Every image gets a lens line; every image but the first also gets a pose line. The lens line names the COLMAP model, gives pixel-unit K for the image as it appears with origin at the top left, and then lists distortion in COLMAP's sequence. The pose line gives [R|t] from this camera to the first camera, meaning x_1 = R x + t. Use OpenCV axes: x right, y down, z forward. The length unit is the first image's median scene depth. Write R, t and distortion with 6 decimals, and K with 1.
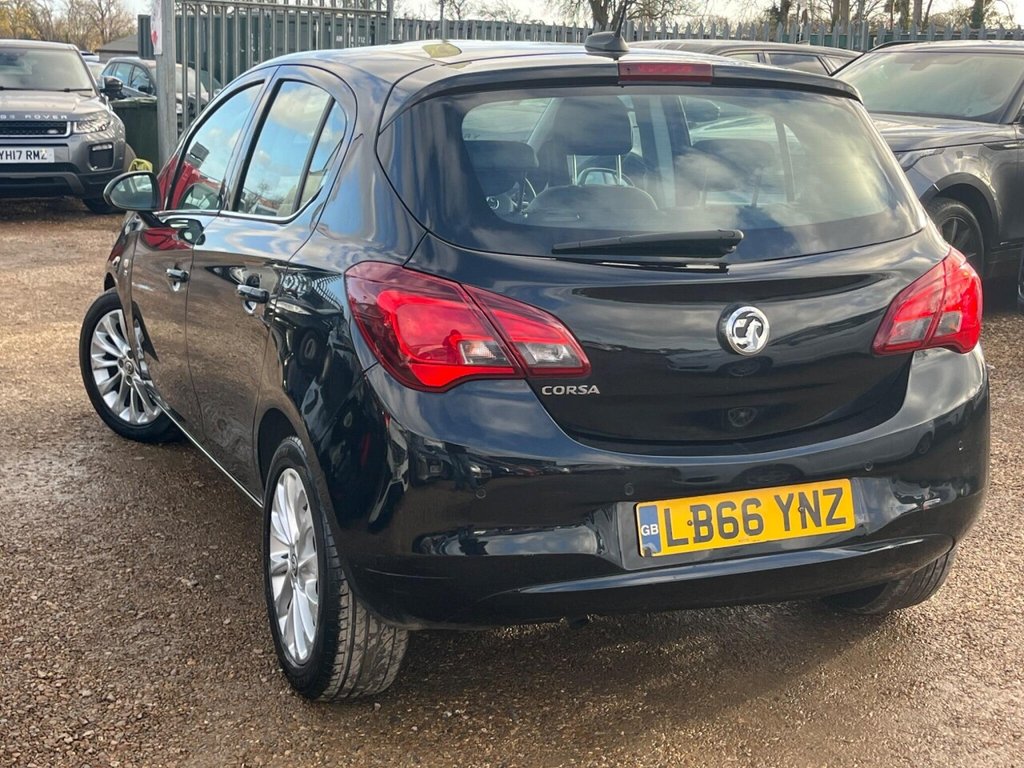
lens RADIAL K [[1574.2, 0, 541.0], [0, 1574.2, 357.1], [0, 0, 1]] dist [0.133782, -0.330594]
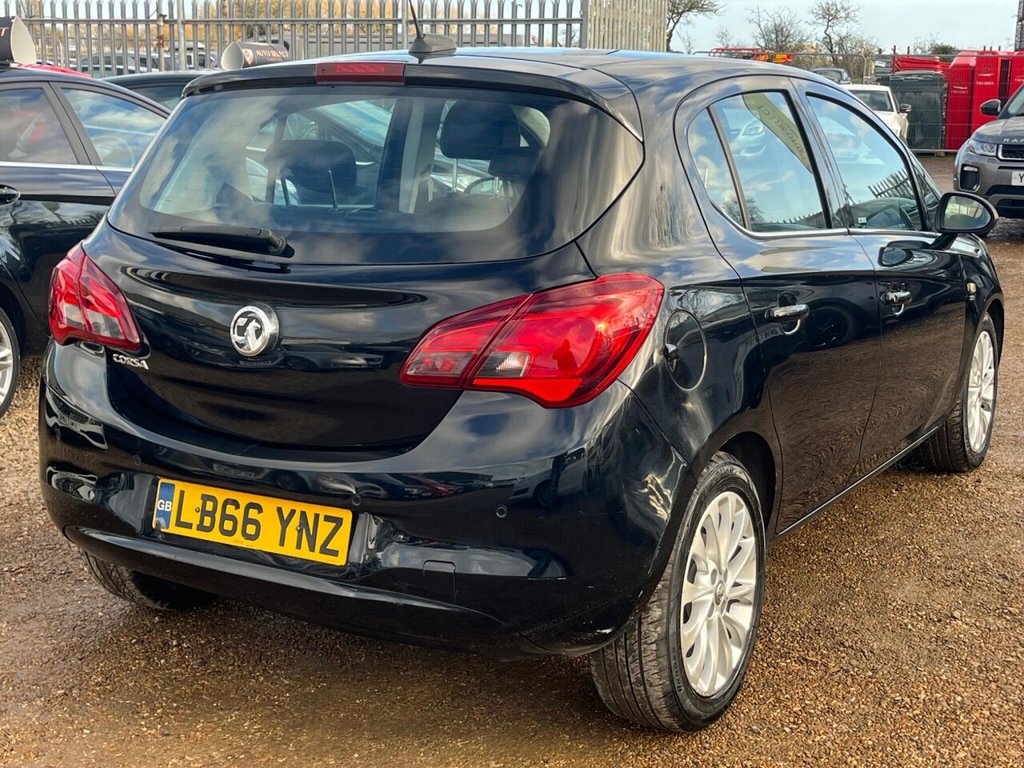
lens RADIAL K [[1473.1, 0, 508.2], [0, 1473.1, 366.1], [0, 0, 1]] dist [0.097481, -0.148990]
pose [[0.583163, 0.140021, -0.800197, 0.956010], [-0.144902, 0.987166, 0.067136, -0.079358], [0.799327, 0.076798, 0.595968, 0.577634]]
